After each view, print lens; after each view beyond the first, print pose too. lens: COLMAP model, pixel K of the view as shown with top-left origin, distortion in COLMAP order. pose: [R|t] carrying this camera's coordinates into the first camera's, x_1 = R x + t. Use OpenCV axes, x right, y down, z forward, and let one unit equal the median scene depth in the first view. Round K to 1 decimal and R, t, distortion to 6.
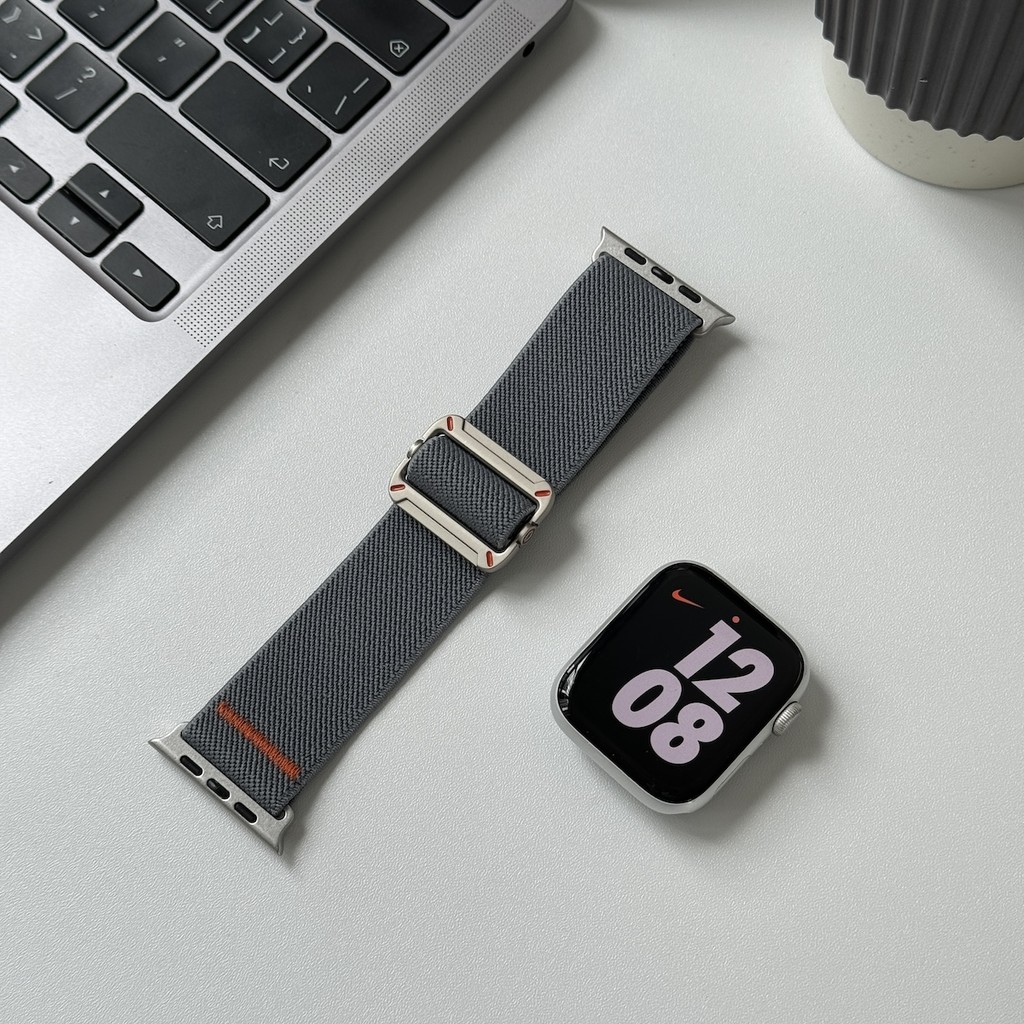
lens RADIAL K [[2009.4, 0, 510.4], [0, 2009.4, 539.0], [0, 0, 1]] dist [0.220549, -0.433824]
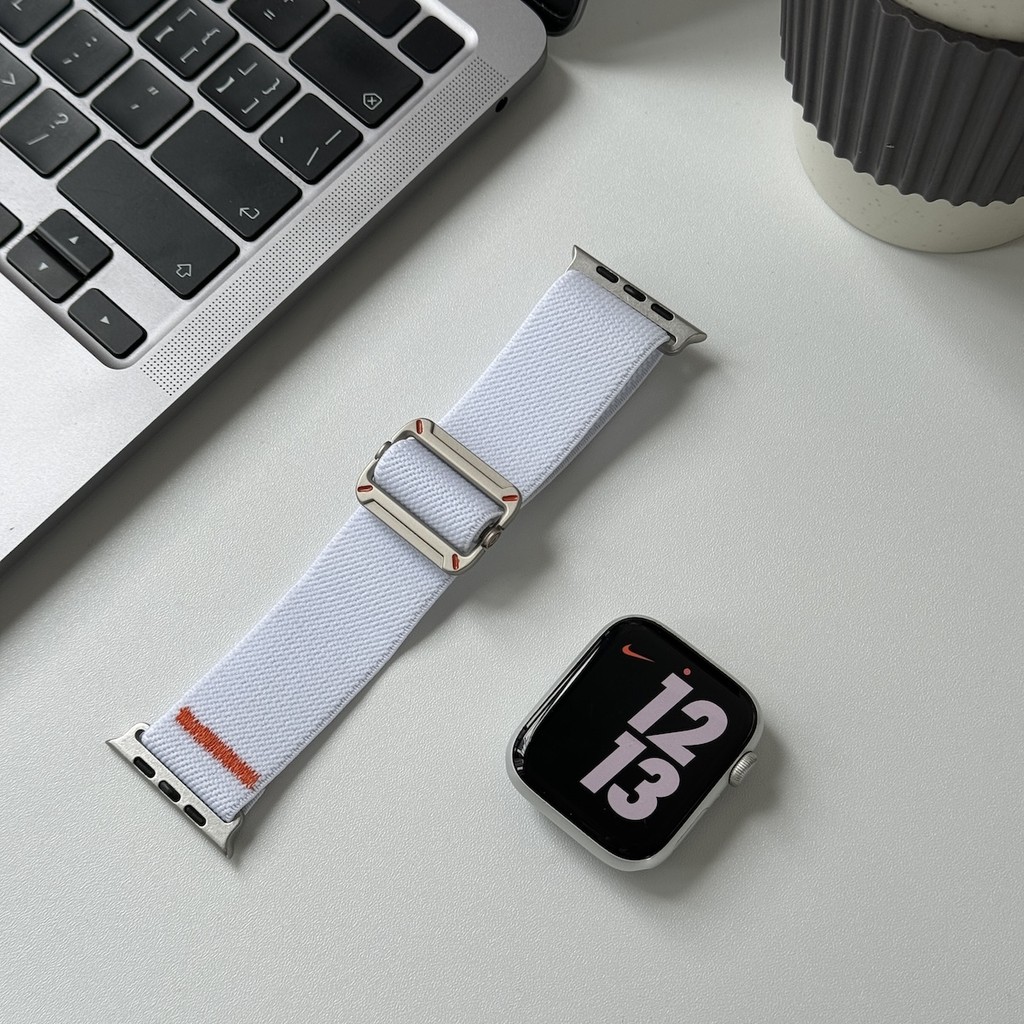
lens RADIAL K [[2009.4, 0, 510.4], [0, 2009.4, 539.0], [0, 0, 1]] dist [0.220549, -0.433824]
pose [[0.999818, 0.018144, 0.005968, 0.011694], [-0.018055, 0.999730, -0.014657, -0.012171], [-0.006232, 0.014546, 0.999875, 0.001573]]
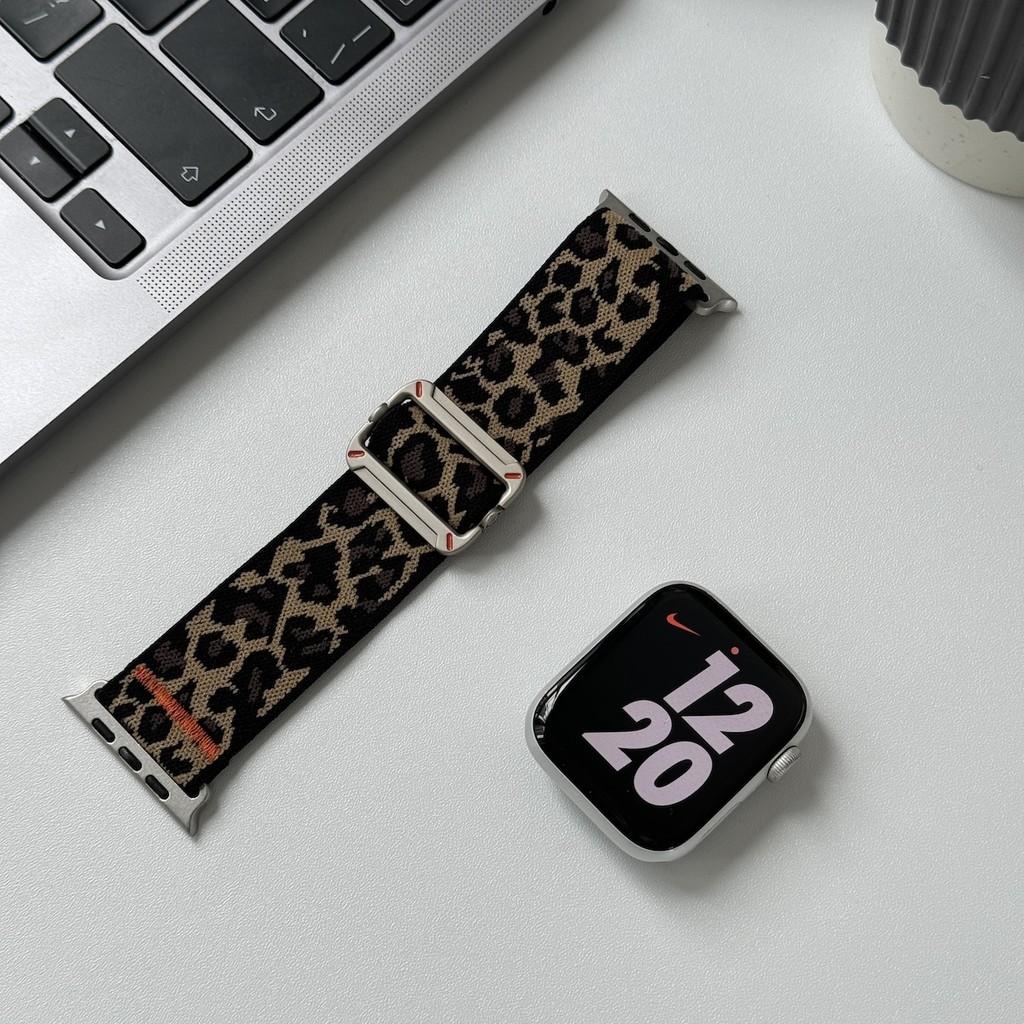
lens RADIAL K [[1993.0, 0, 510.4], [0, 1993.0, 537.6], [0, 0, 1]] dist [0.212613, -0.423010]
pose [[0.997457, 0.070598, 0.009820, -0.000461], [-0.070855, 0.997065, 0.028988, -0.030620], [-0.007745, -0.029610, 0.999532, 0.095800]]
